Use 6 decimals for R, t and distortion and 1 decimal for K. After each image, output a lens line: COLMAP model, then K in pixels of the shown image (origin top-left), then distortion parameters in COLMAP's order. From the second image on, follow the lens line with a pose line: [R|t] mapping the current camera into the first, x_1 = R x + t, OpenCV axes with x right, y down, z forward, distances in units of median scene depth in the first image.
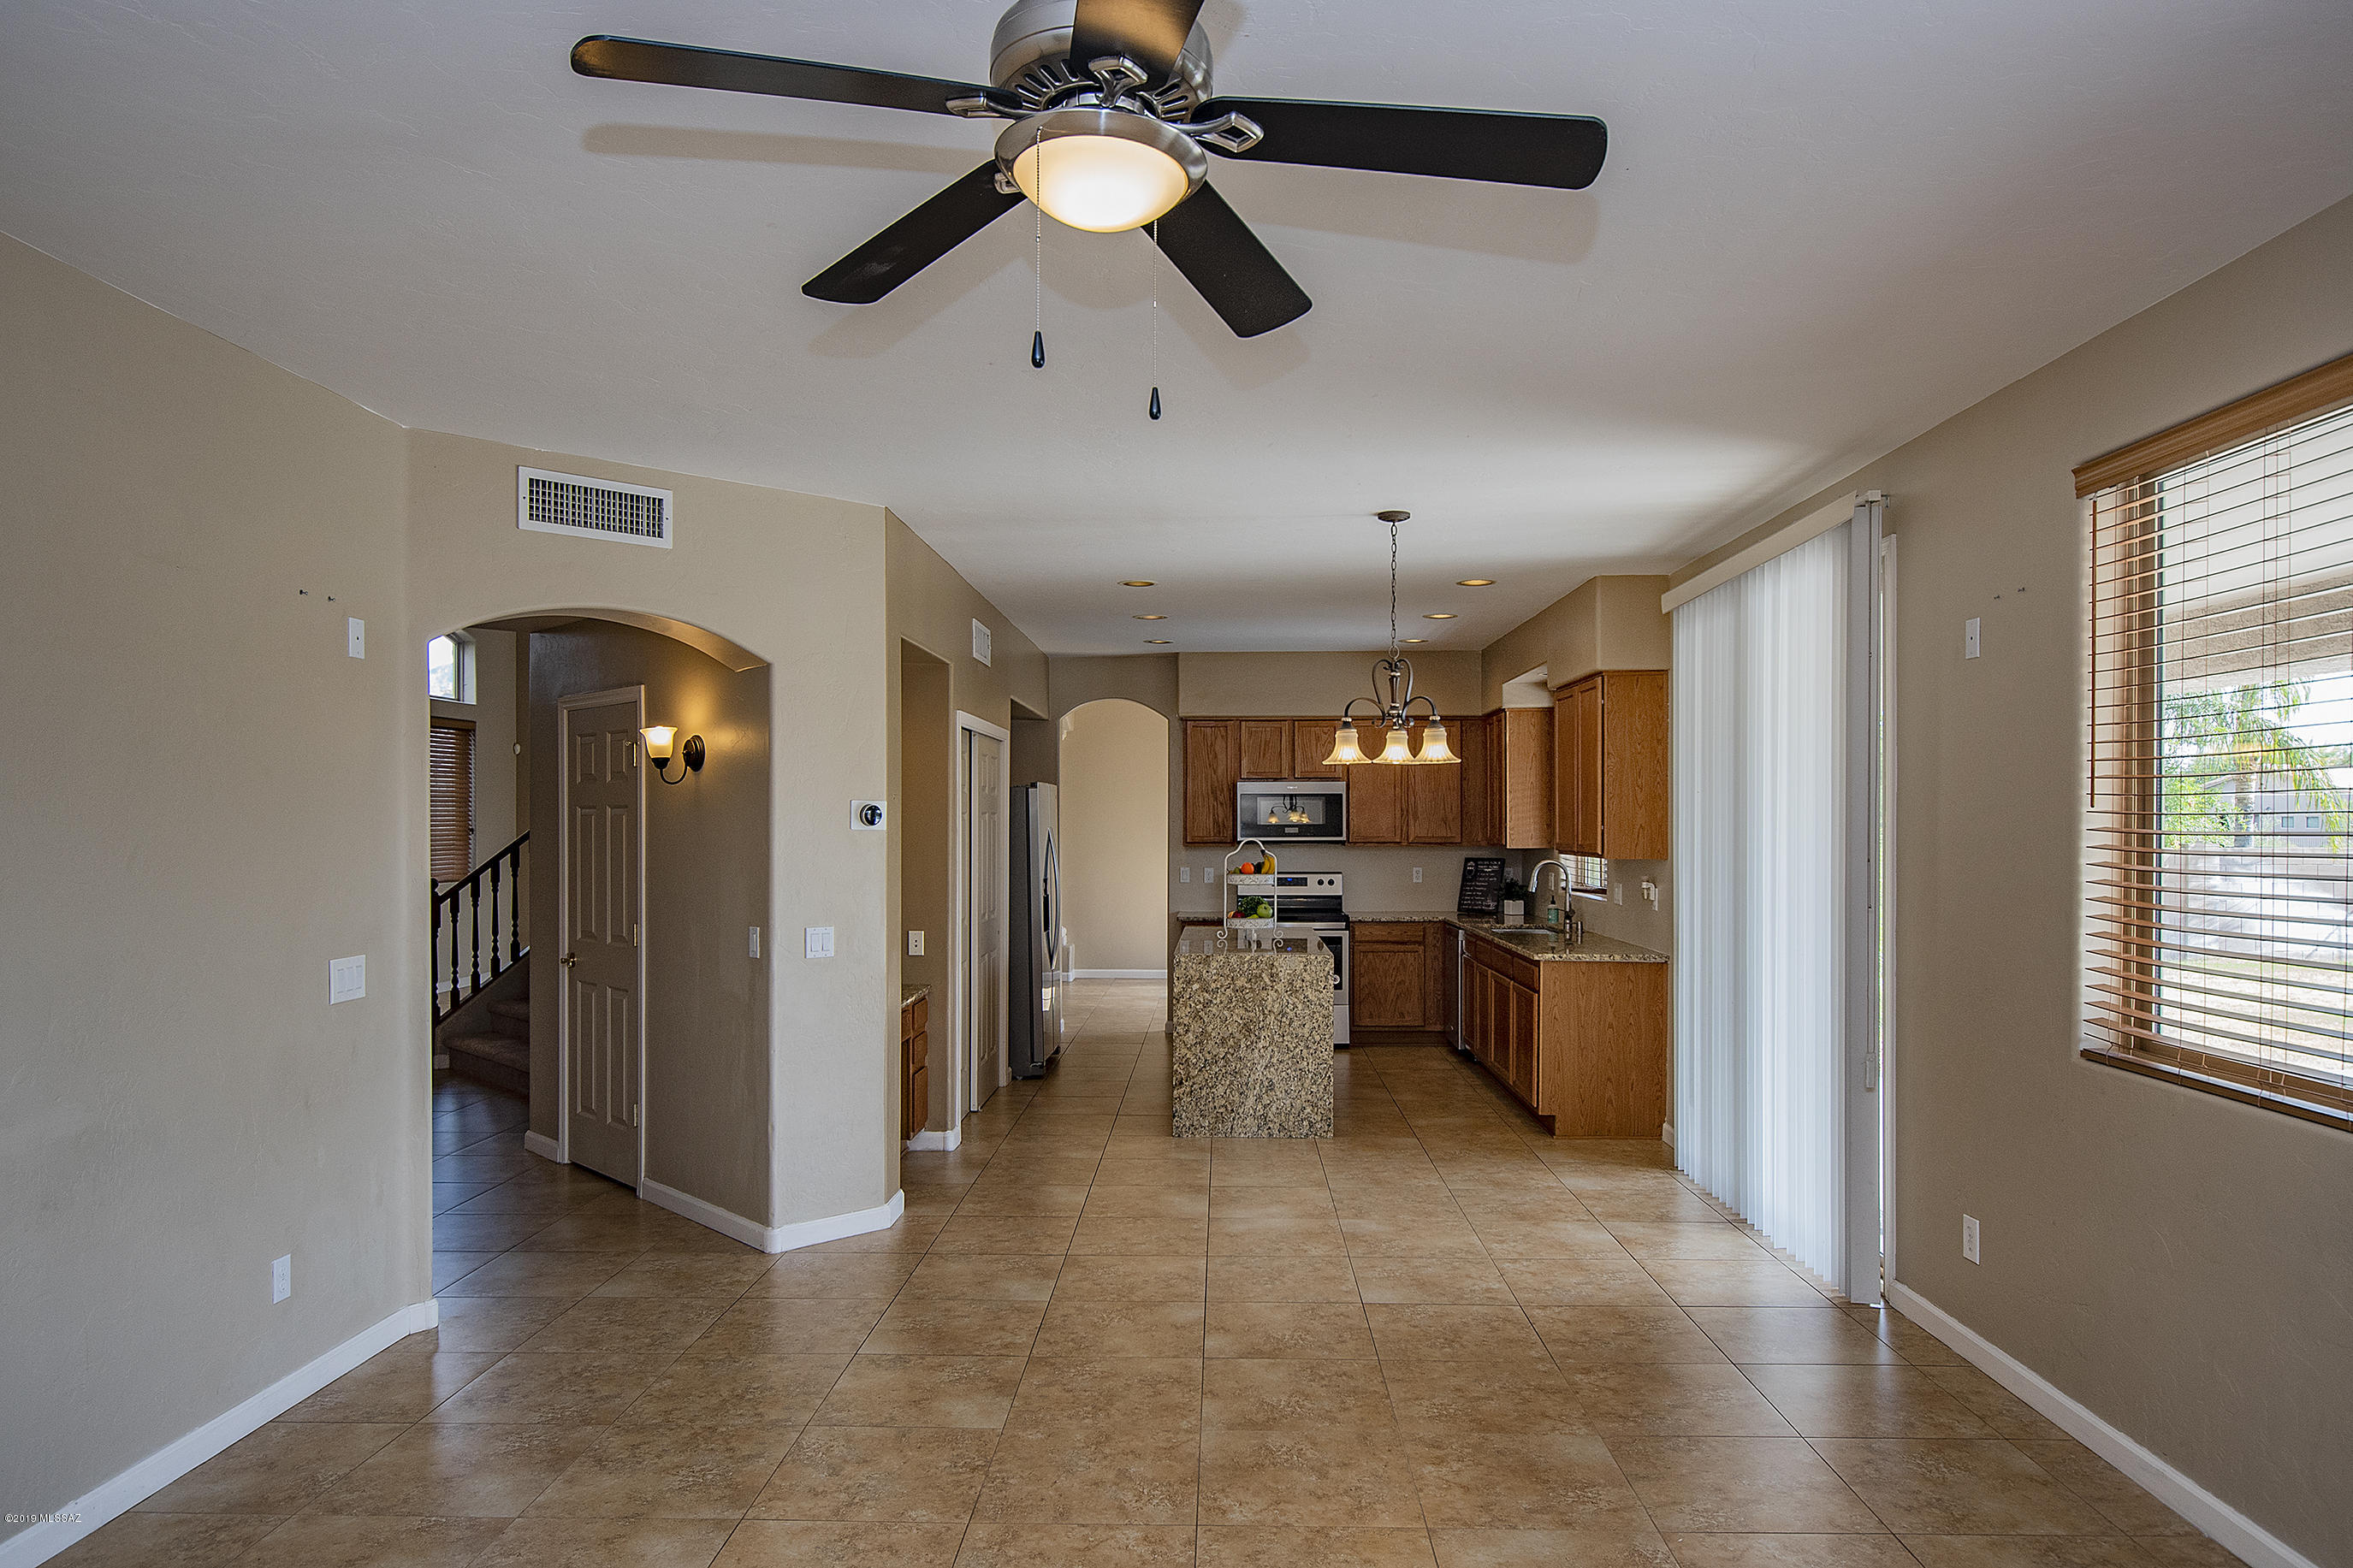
lens RADIAL K [[1456.7, 0, 1207.0], [0, 1456.7, 828.4], [0, 0, 1]] dist [0.014964, -0.000566]
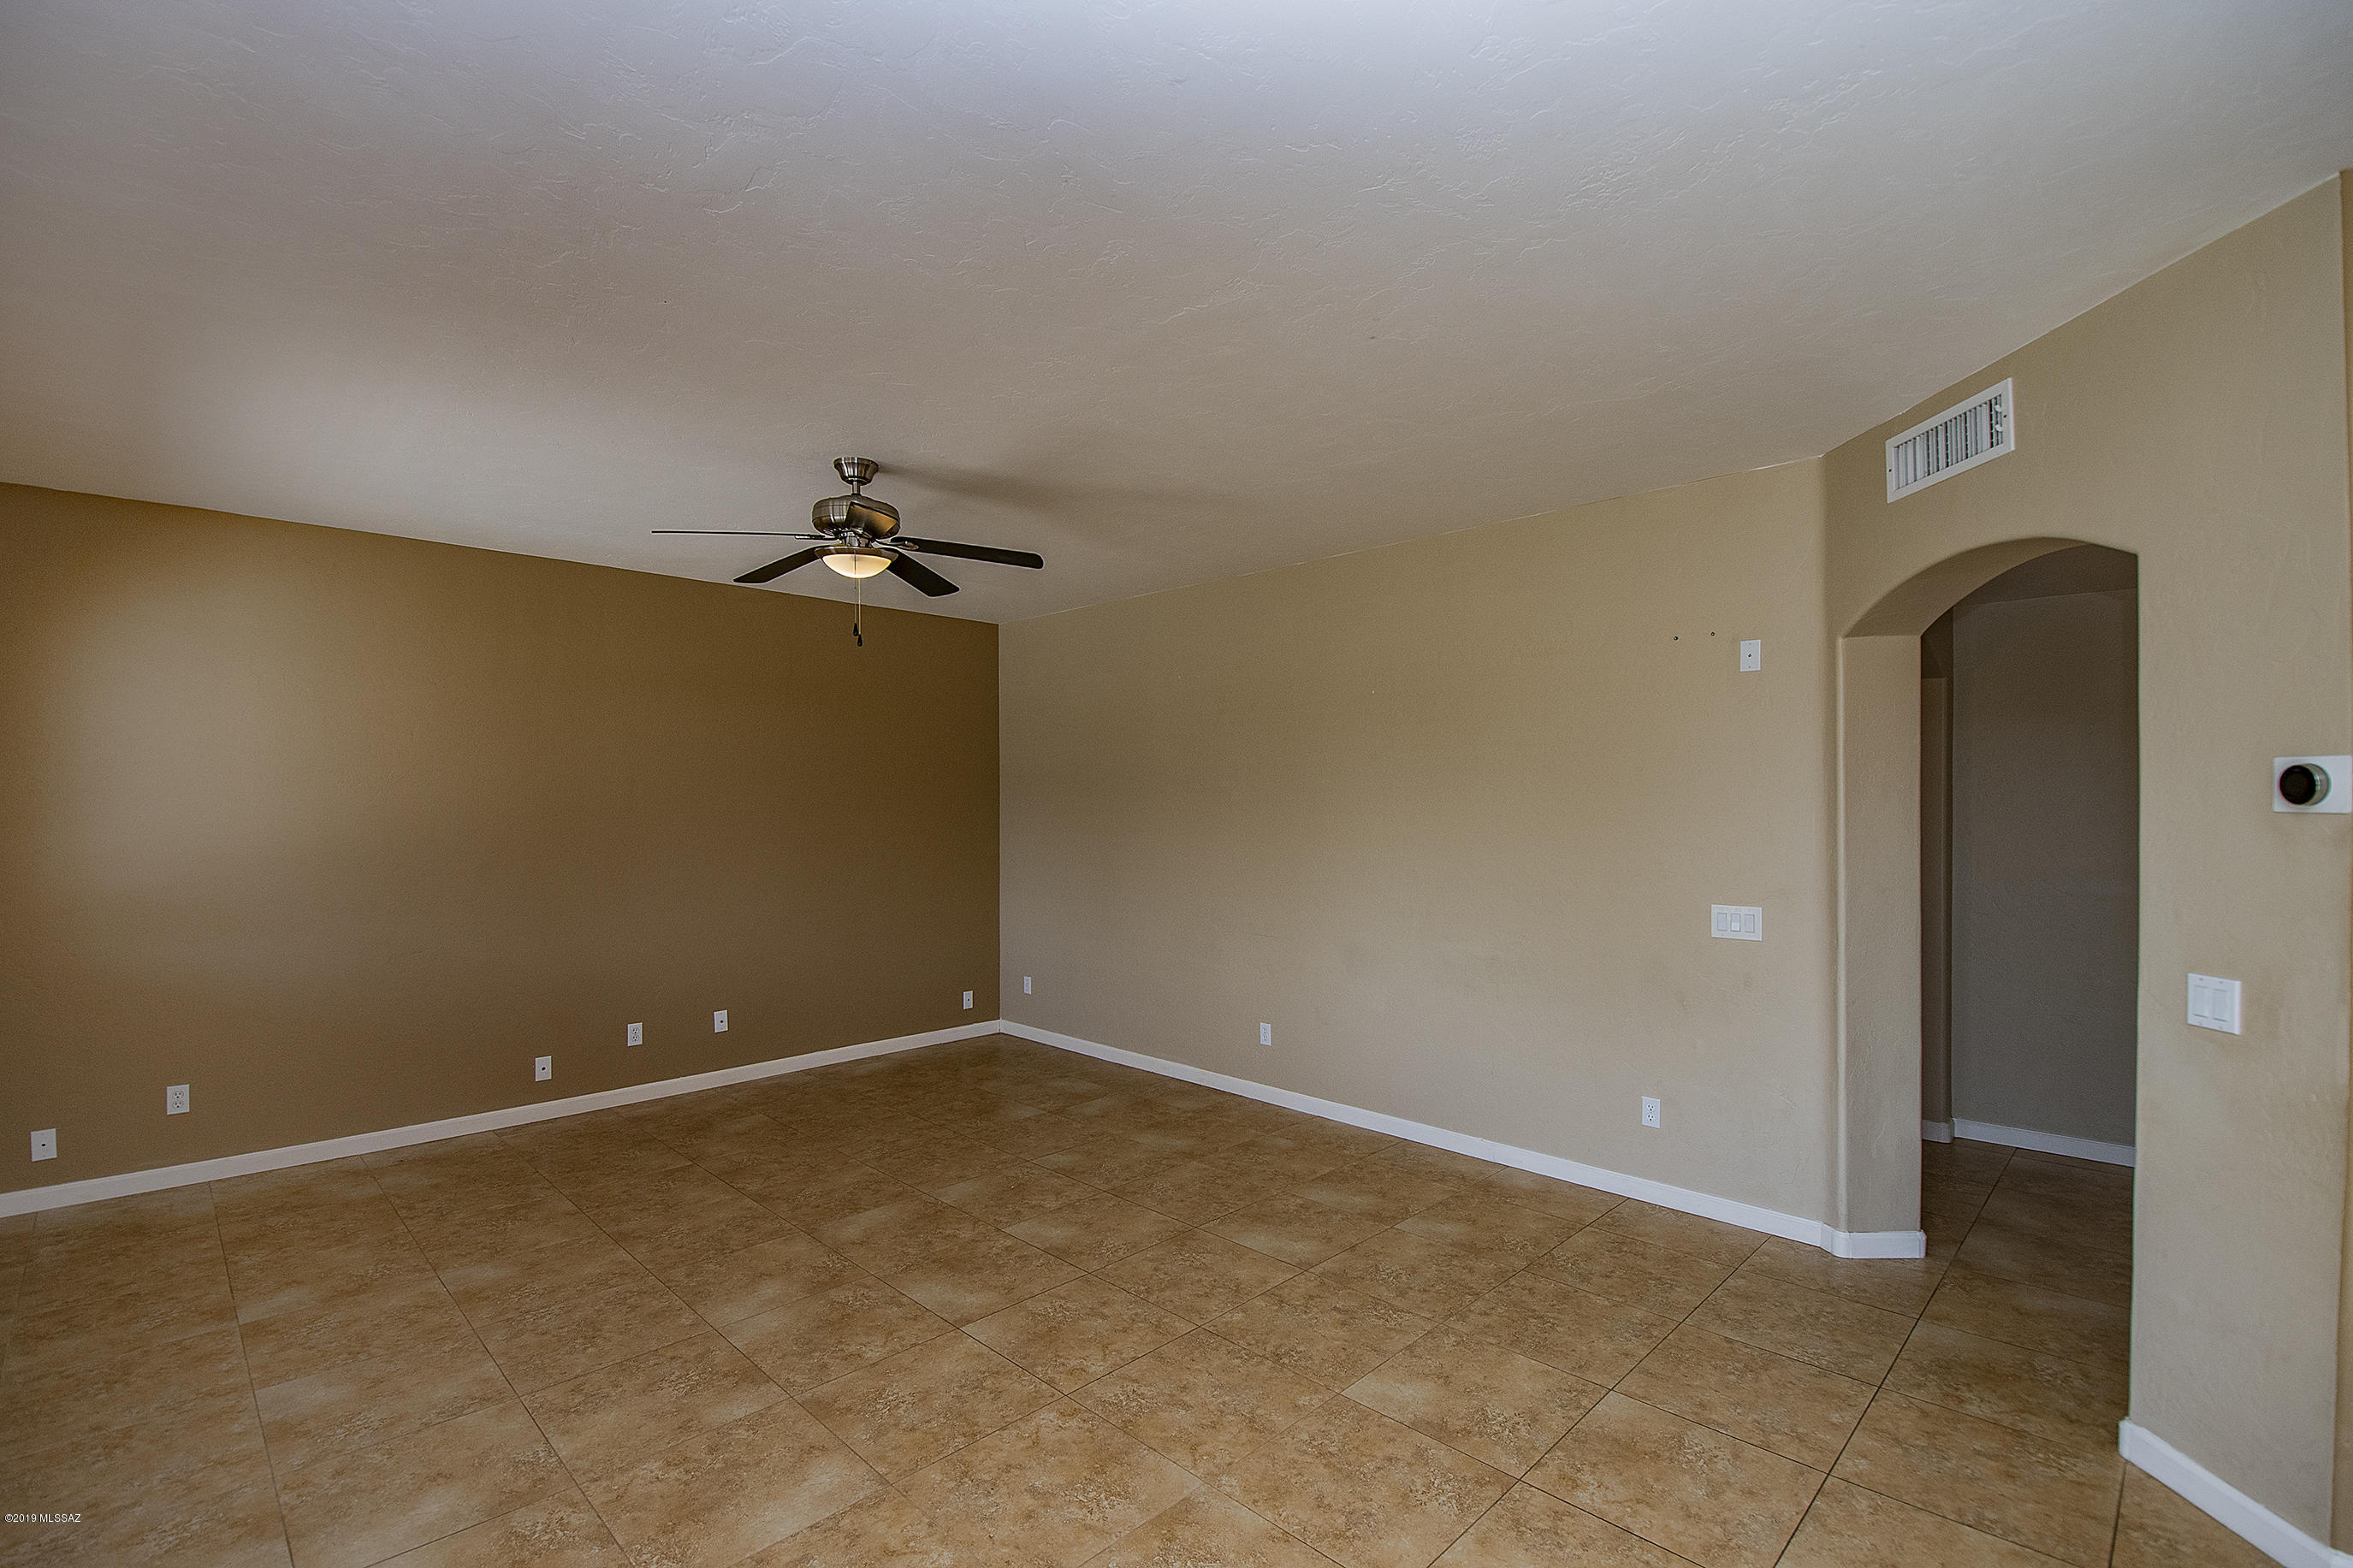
lens RADIAL K [[1048.7, 0, 1180.1], [0, 1048.7, 801.4], [0, 0, 1]] dist [0.012911, -0.019774]
pose [[-0.692972, -0.000678, -0.720964, 0.247234], [-0.001495, 0.999999, 0.000496, -0.002007], [0.720963, 0.001422, -0.692972, 0.754512]]
